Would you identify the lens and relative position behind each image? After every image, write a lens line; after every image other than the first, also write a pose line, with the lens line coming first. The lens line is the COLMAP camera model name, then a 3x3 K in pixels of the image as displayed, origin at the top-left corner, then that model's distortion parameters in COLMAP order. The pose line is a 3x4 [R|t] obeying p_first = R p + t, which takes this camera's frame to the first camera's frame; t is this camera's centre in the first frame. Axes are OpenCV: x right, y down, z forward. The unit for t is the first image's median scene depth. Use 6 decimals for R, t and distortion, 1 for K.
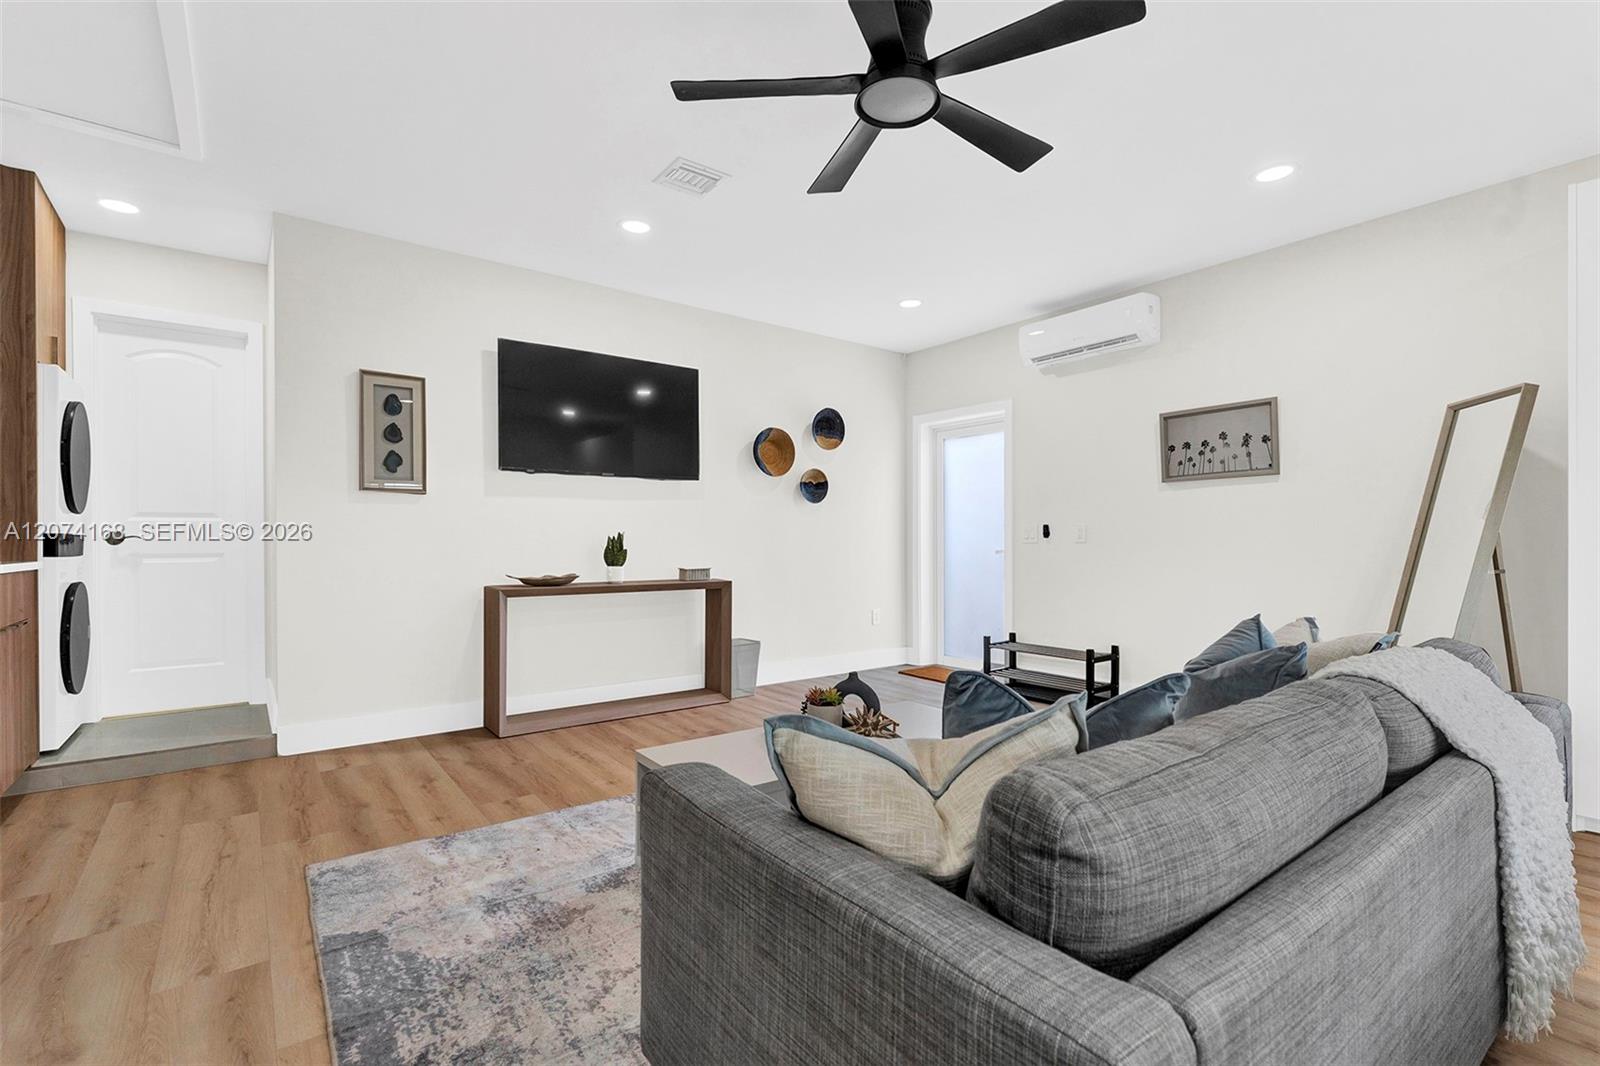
lens RADIAL K [[725.6, 0, 803.6], [0, 725.6, 540.0], [0, 0, 1]] dist [0.001761, -0.000328]
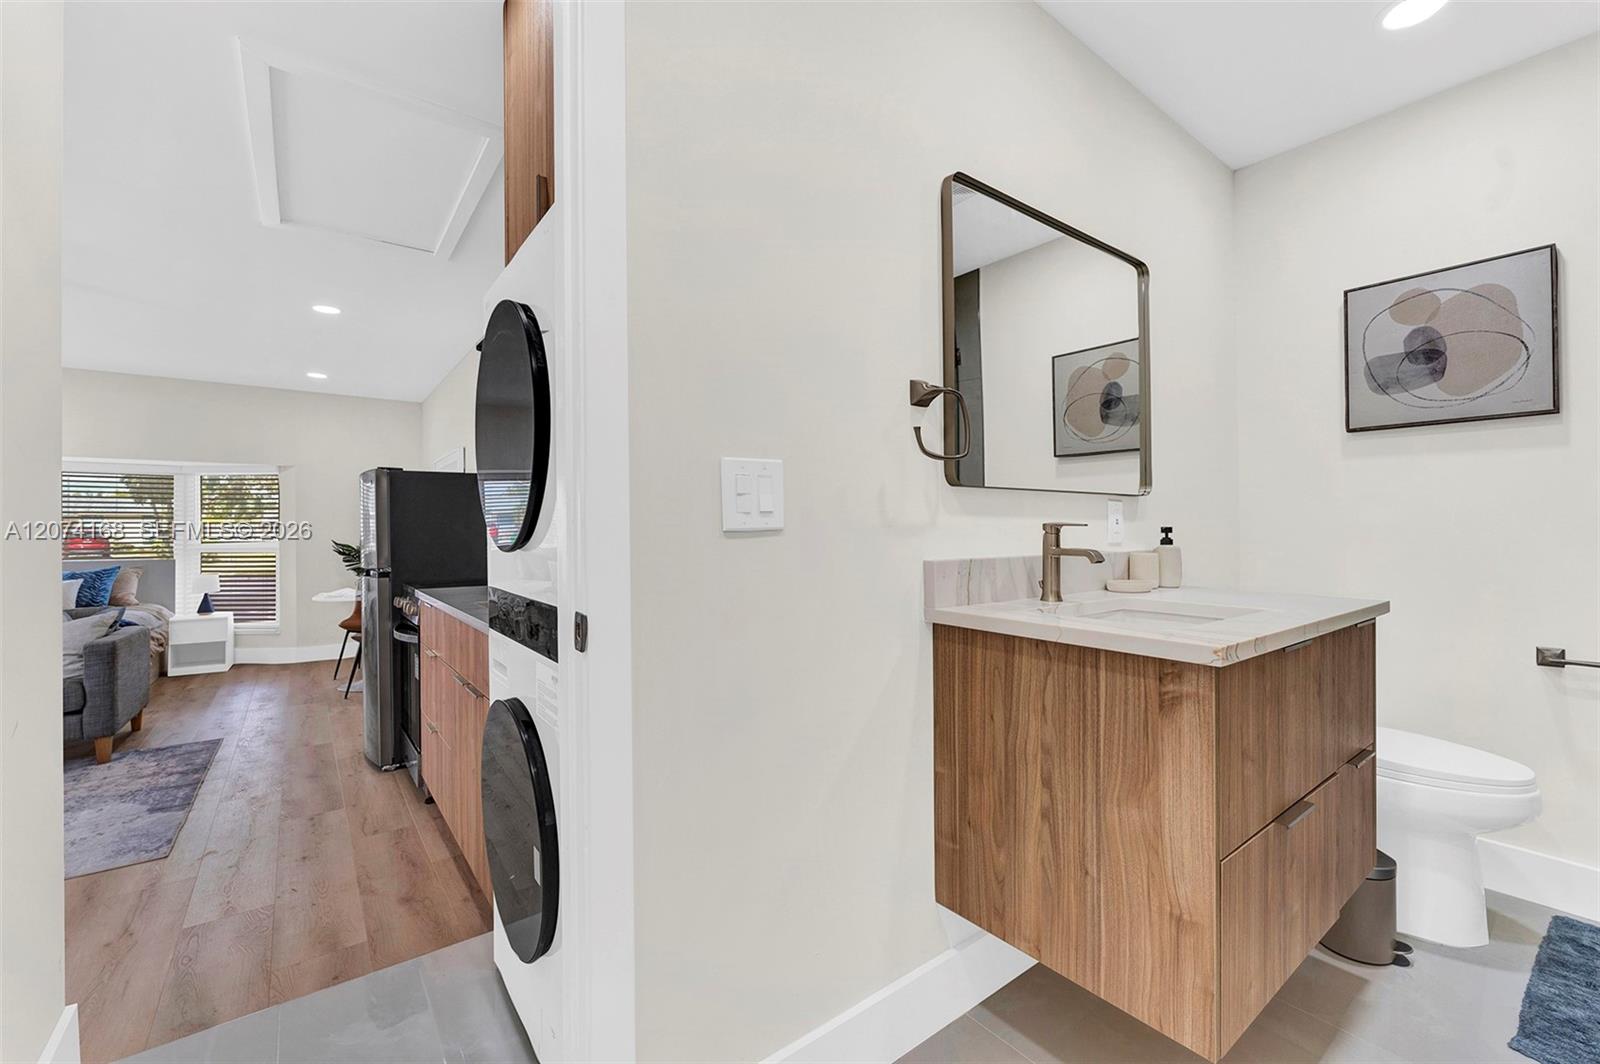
lens RADIAL K [[664.1, 0, 795.8], [0, 664.1, 528.2], [0, 0, 1]] dist [-0.000696, 0.000211]
pose [[-0.999775, 0.010573, 0.018402, -1.000936], [0.010443, 0.999920, -0.007160, -0.037497], [-0.018476, -0.006966, -0.999805, 1.191882]]
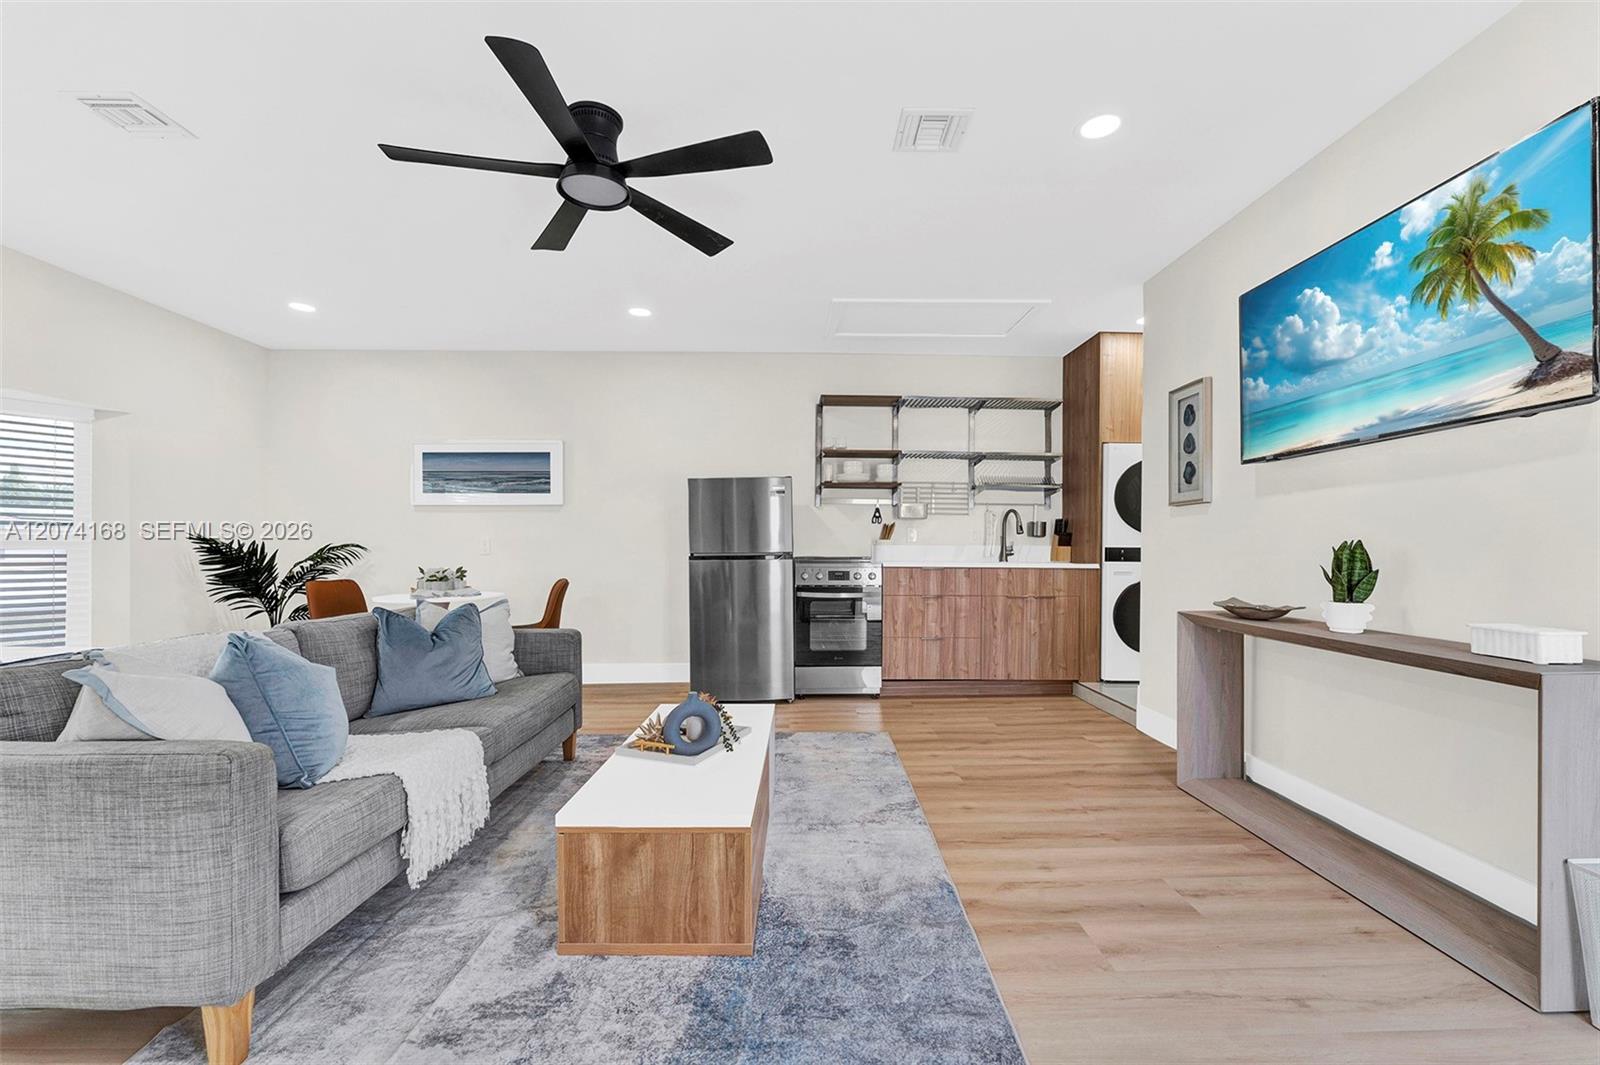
lens RADIAL K [[646.5, 0, 798.1], [0, 646.5, 552.9], [0, 0, 1]] dist [0.000889, 0.000053]
pose [[-0.603531, 0.009368, -0.797284, 0.424668], [-0.000815, 0.999923, 0.012367, -0.010880], [0.797339, 0.008114, -0.603477, 1.032418]]
